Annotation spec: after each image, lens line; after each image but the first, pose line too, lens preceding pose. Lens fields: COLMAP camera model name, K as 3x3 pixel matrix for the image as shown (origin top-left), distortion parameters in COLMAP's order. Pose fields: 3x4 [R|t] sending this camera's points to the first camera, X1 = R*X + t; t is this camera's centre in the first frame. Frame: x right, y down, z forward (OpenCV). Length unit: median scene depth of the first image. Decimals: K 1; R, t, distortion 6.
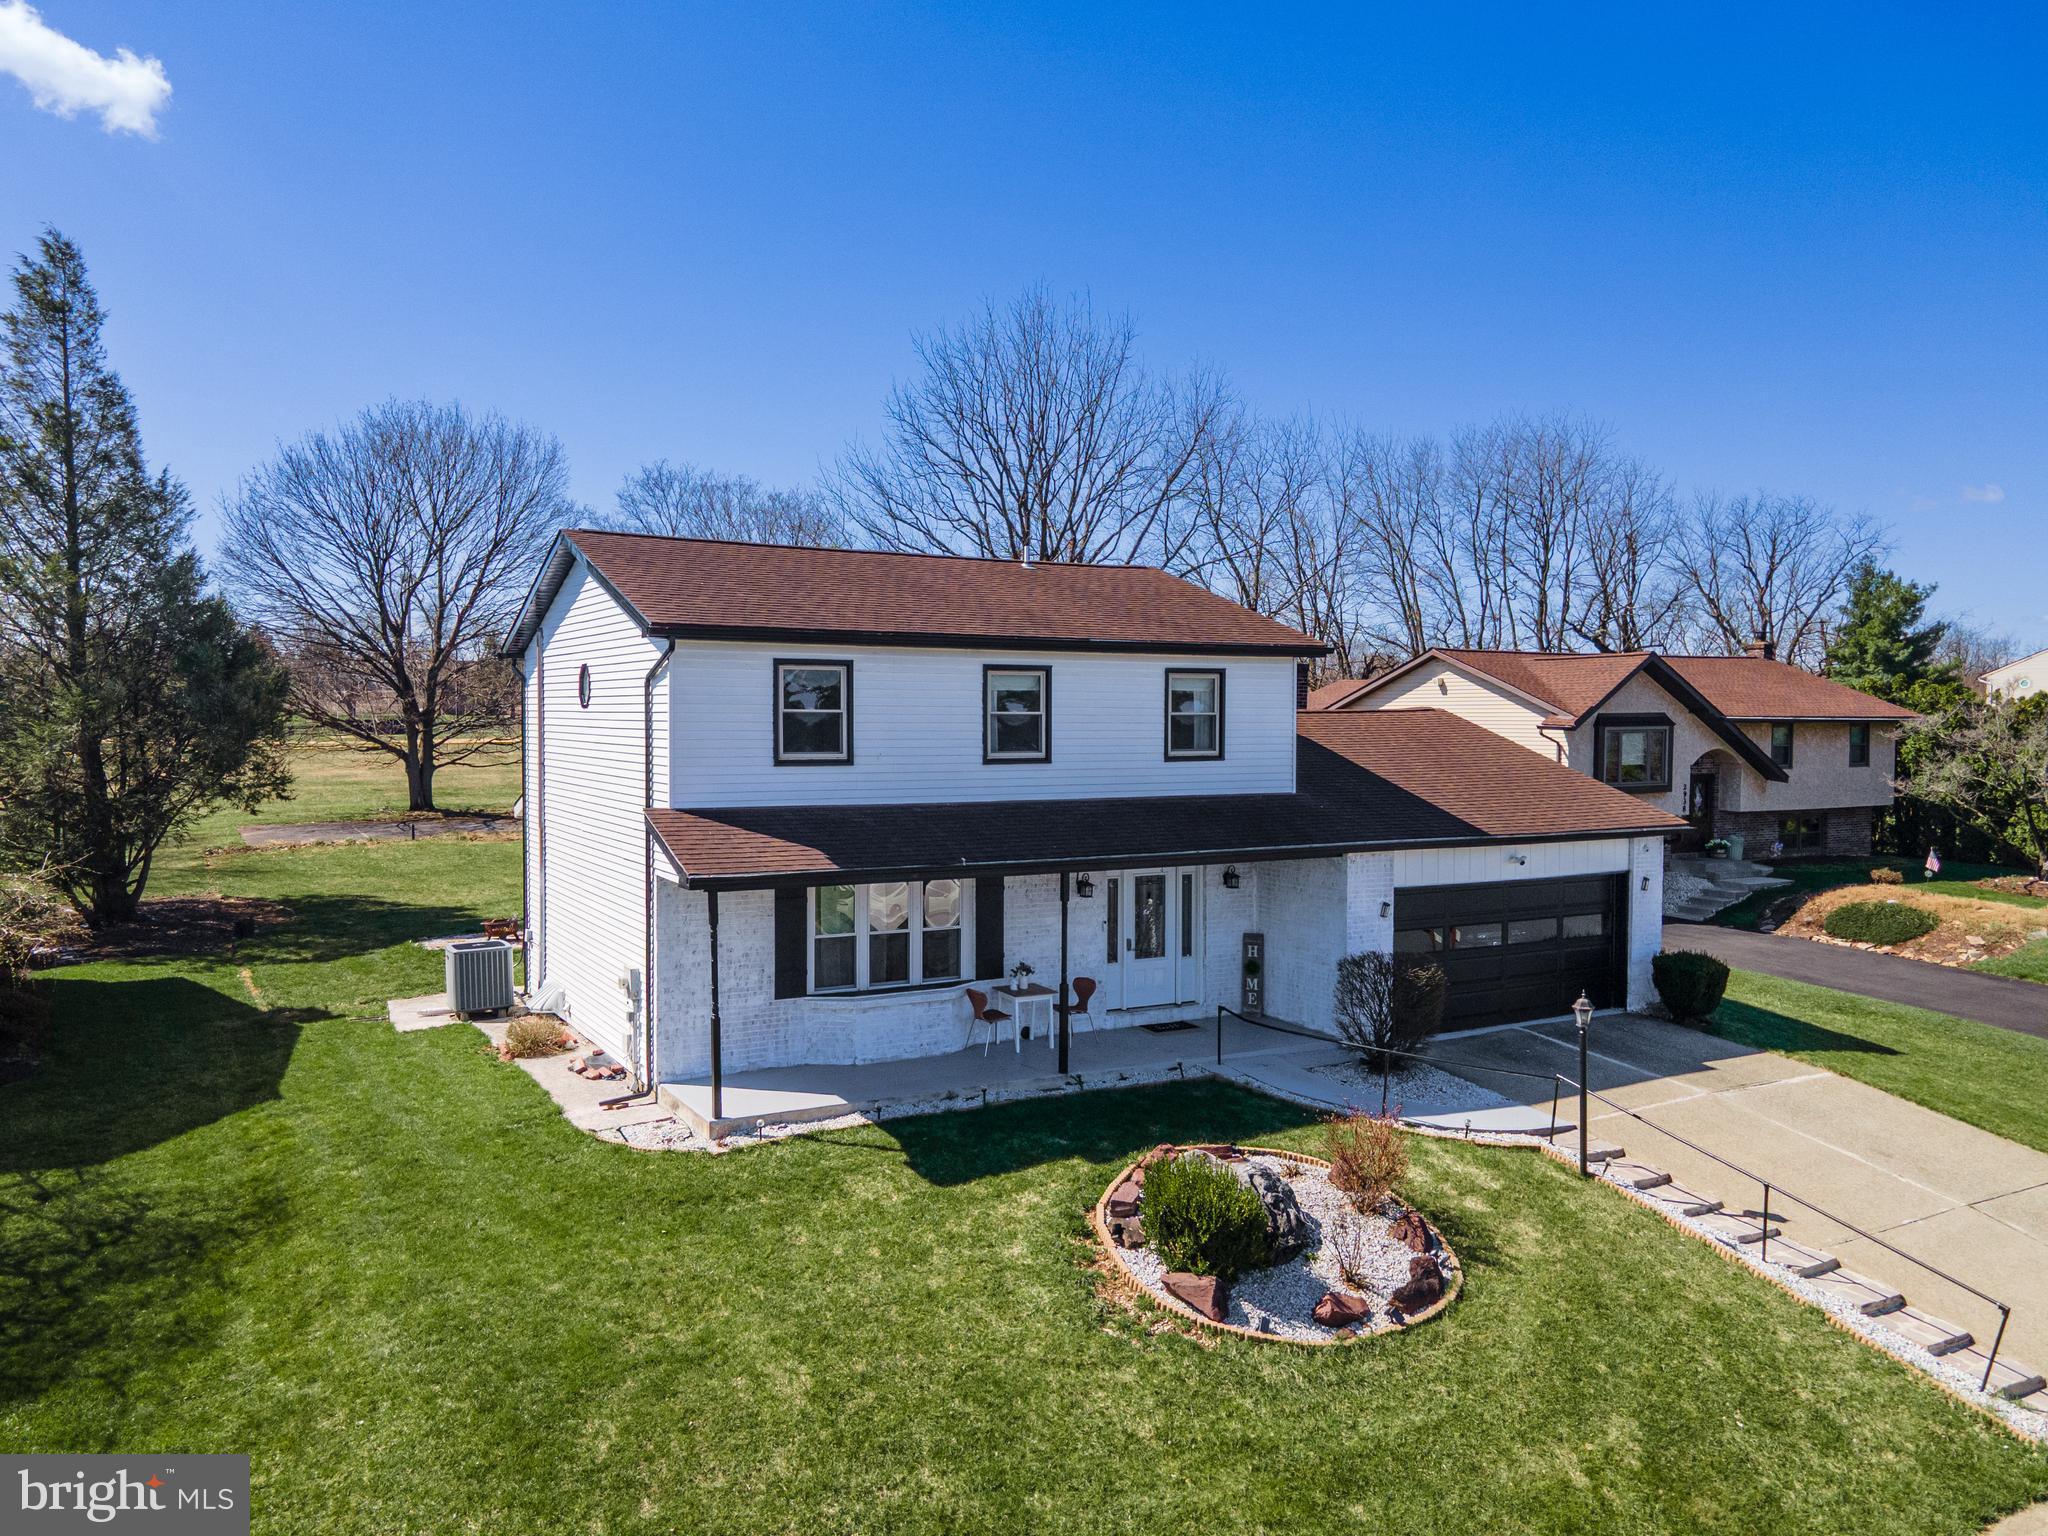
lens RADIAL K [[1490.2, 0, 1011.5], [0, 1490.2, 760.6], [0, 0, 1]] dist [0.021205, 0.042501]
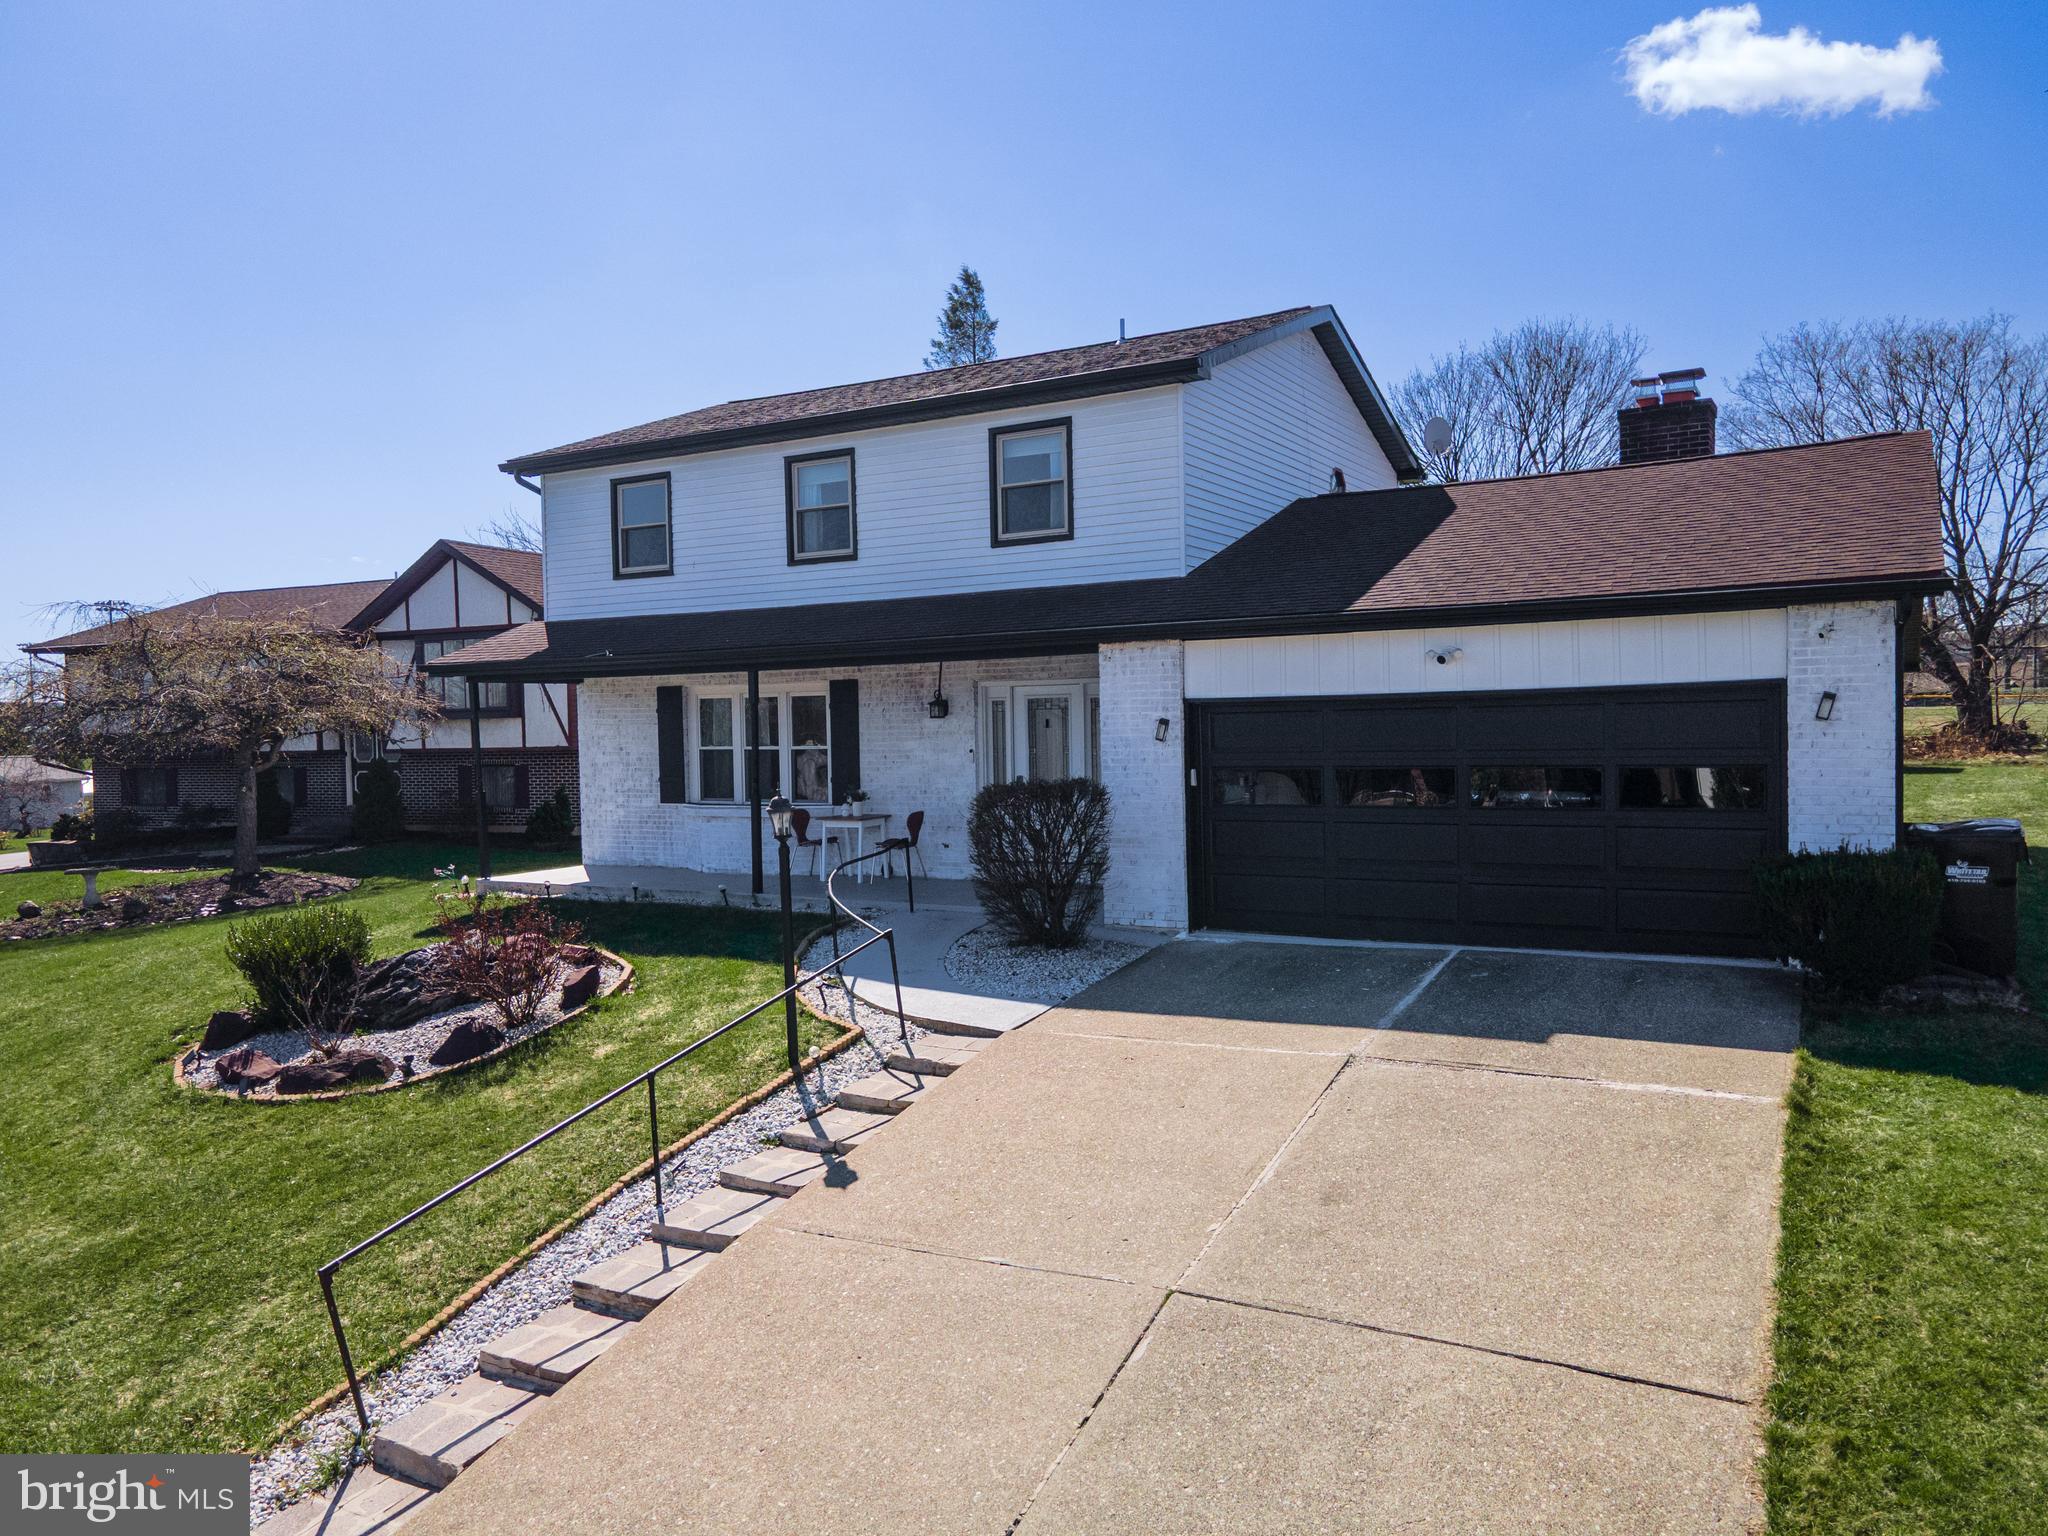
lens RADIAL K [[1490.2, 0, 1012.8], [0, 1490.2, 772.8], [0, 0, 1]] dist [0.021205, 0.042501]
pose [[0.508726, 0.012262, -0.860841, 0.870097], [-0.004487, 0.999923, 0.011592, 0.122275], [0.860917, -0.002035, 0.508742, 0.656936]]
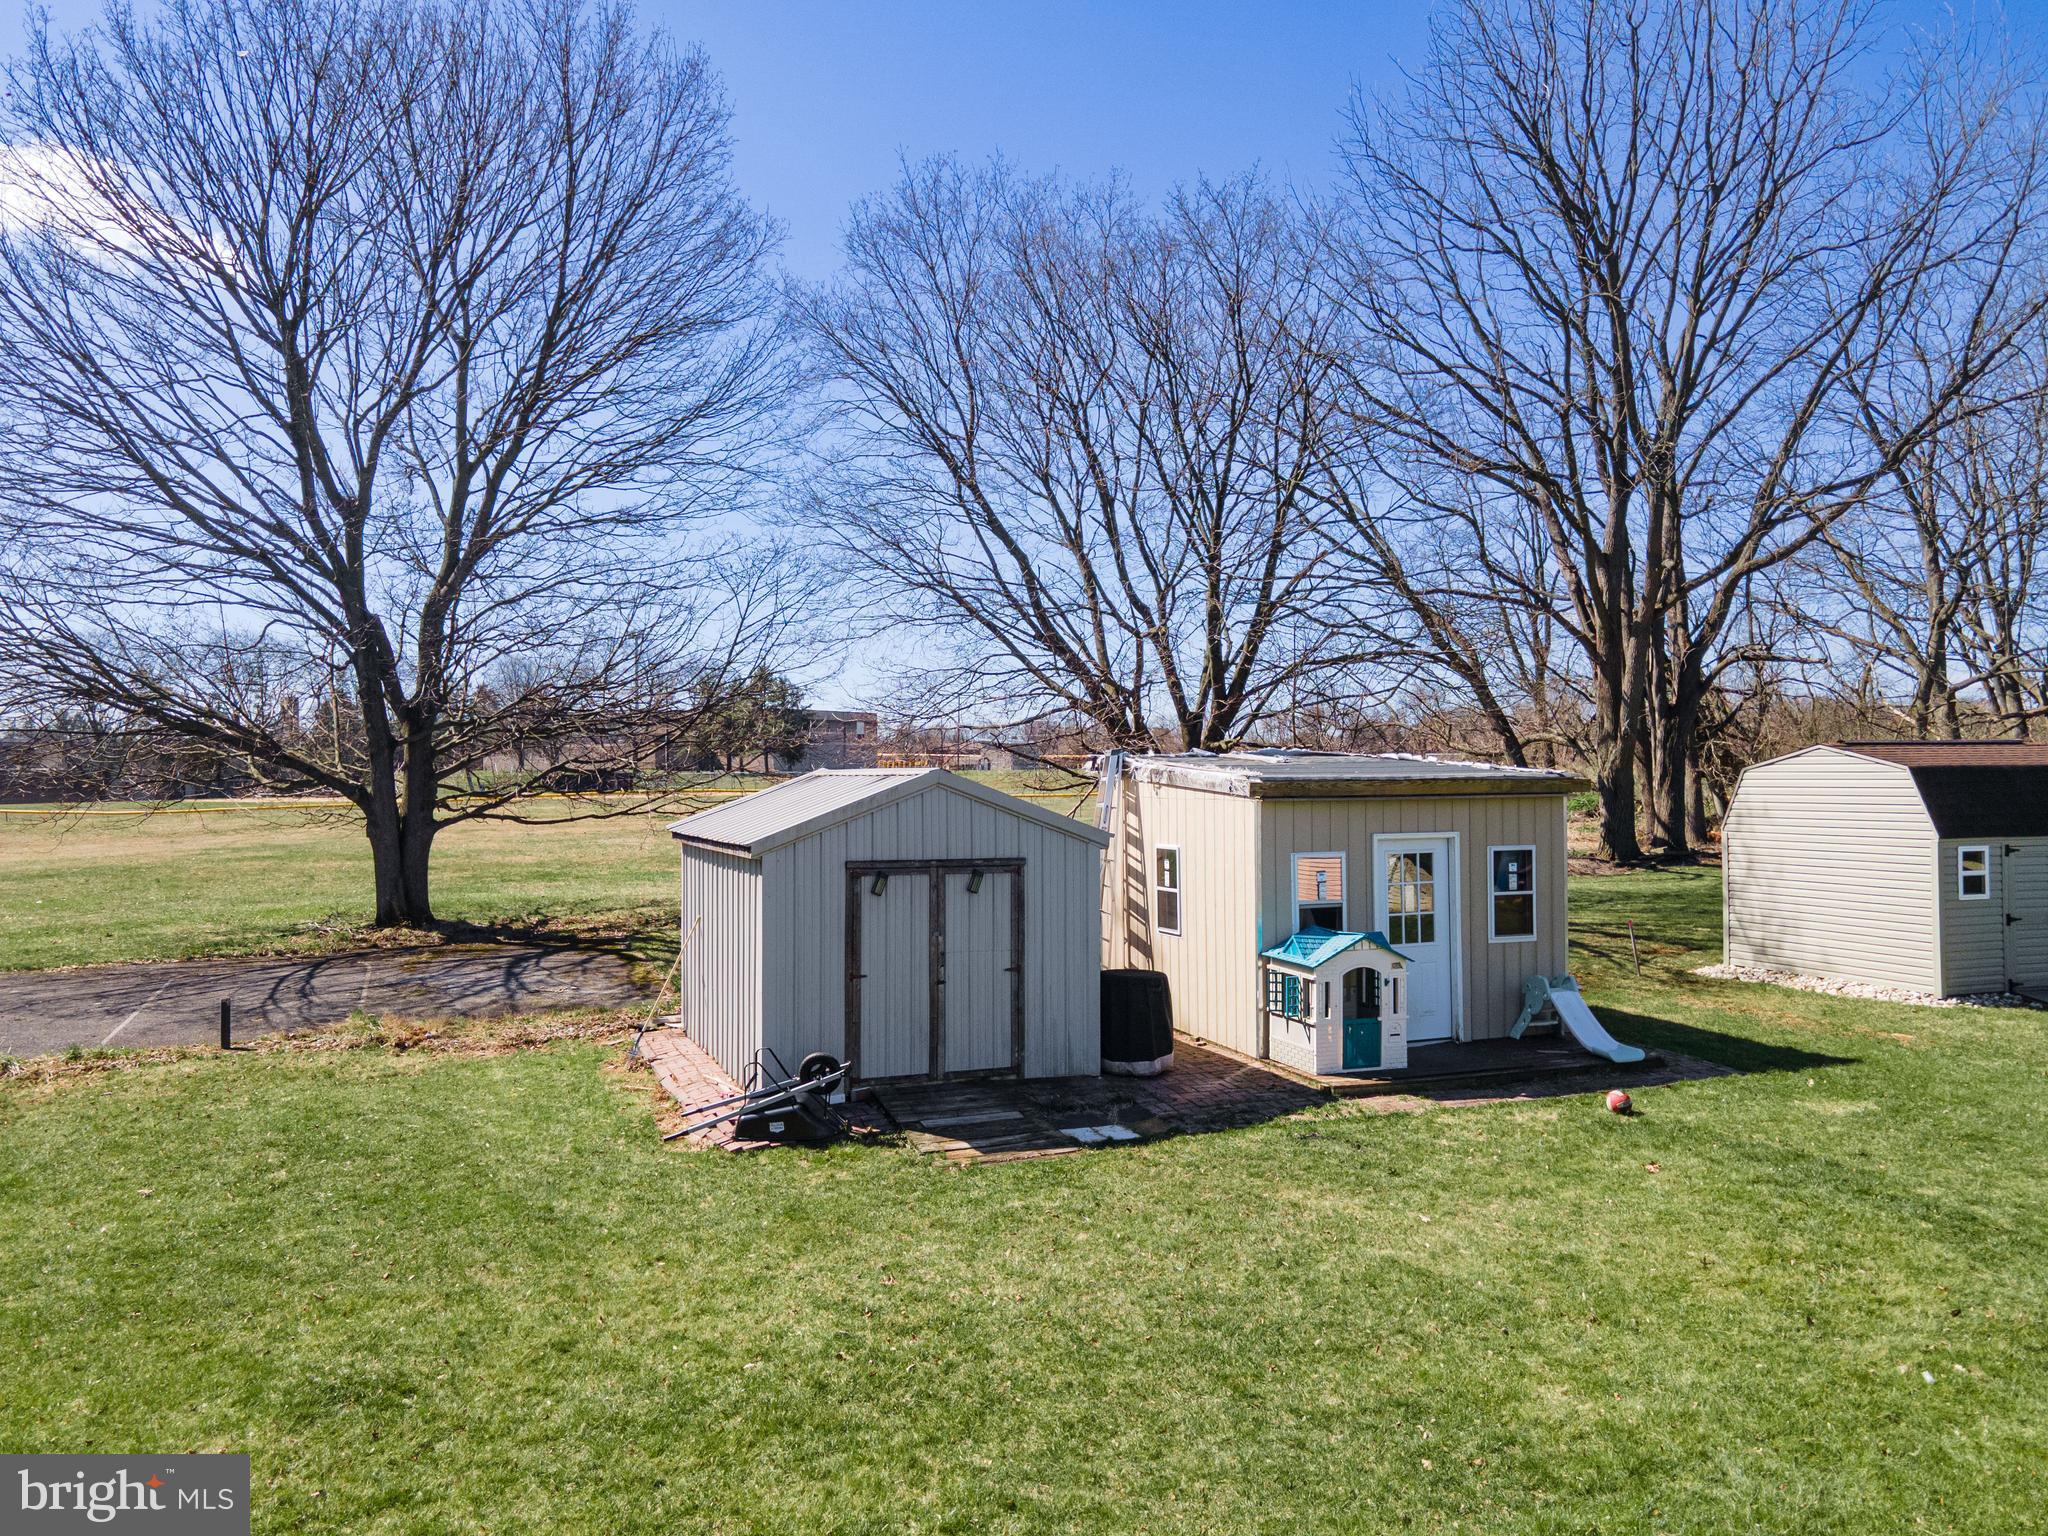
lens RADIAL K [[1490.2, 0, 1016.5], [0, 1490.2, 766.9], [0, 0, 1]] dist [0.021205, 0.042501]
pose [[0.989513, -0.012653, -0.143891, -0.470665], [0.006984, 0.999182, -0.039834, 0.019004], [0.144277, 0.038411, 0.988791, 1.790863]]
